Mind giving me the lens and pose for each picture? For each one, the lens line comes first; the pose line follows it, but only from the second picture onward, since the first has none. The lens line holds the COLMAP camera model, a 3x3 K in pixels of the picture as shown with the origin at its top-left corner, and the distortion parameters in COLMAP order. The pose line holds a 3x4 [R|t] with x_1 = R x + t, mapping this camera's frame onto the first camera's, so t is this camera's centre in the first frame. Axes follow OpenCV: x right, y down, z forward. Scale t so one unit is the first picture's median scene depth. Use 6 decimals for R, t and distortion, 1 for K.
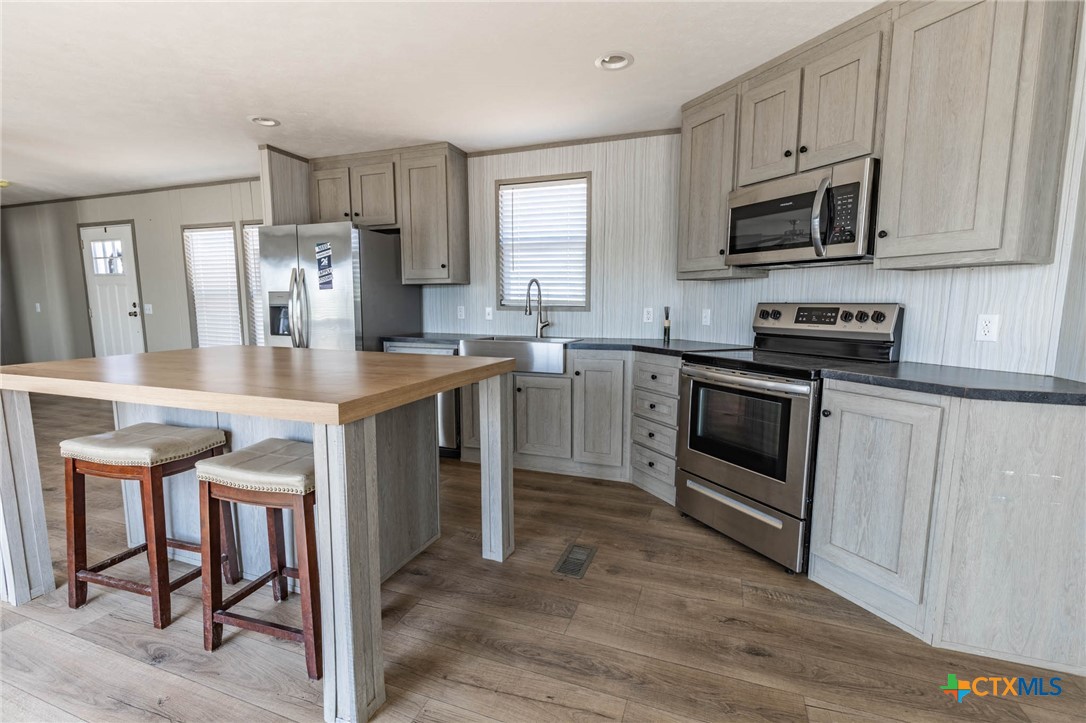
lens RADIAL K [[481.5, 0, 548.2], [0, 481.5, 364.1], [0, 0, 1]] dist [0.001935, -0.000138]
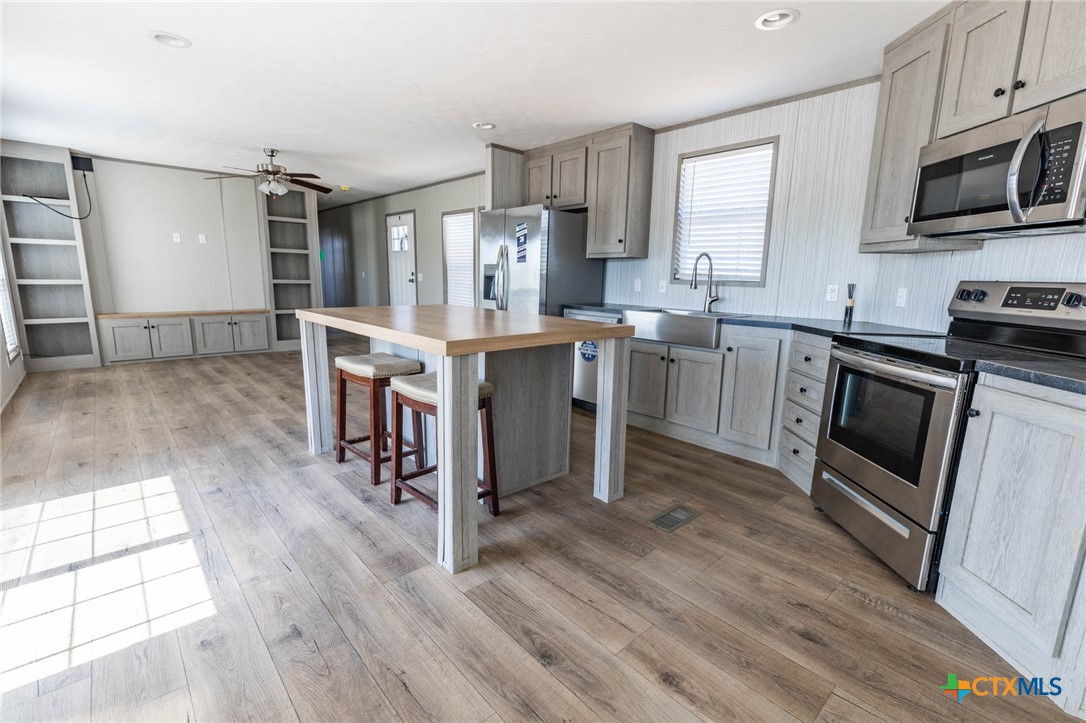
lens RADIAL K [[482.1, 0, 544.6], [0, 482.1, 364.5], [0, 0, 1]] dist [0.002623, 0.000324]
pose [[0.884743, 0.100801, -0.455049, 0.232292], [-0.077224, 0.994542, 0.070164, 0.013495], [0.459638, -0.026936, 0.887698, -0.068633]]
